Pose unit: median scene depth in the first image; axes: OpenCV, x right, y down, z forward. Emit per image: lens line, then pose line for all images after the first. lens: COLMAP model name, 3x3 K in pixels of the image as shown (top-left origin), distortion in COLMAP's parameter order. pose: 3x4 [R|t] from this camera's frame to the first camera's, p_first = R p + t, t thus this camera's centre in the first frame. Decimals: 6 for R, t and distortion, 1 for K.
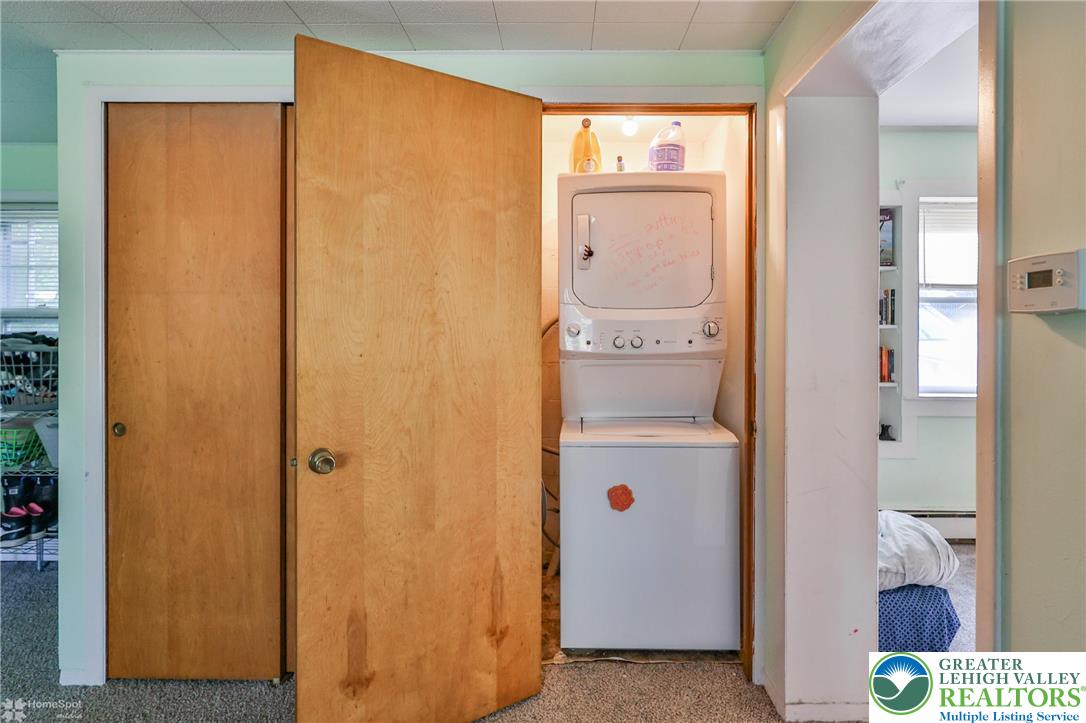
lens RADIAL K [[499.8, 0, 545.4], [0, 499.8, 326.4], [0, 0, 1]] dist [-0.000497, -0.000026]
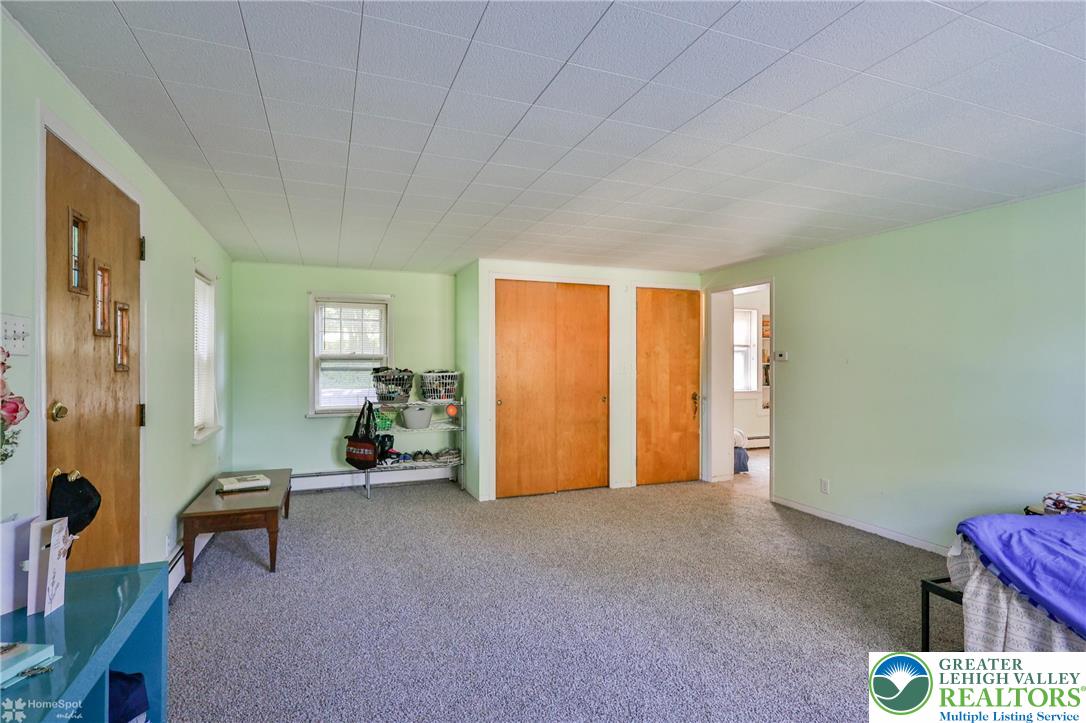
lens RADIAL K [[541.6, 0, 544.4], [0, 541.6, 352.6], [0, 0, 1]] dist [-0.000559, 0.000444]
pose [[0.927911, 0.000088, 0.372801, -1.239198], [-0.000493, 0.999999, 0.000993, -0.045921], [-0.372801, -0.001106, 0.927911, -1.272172]]
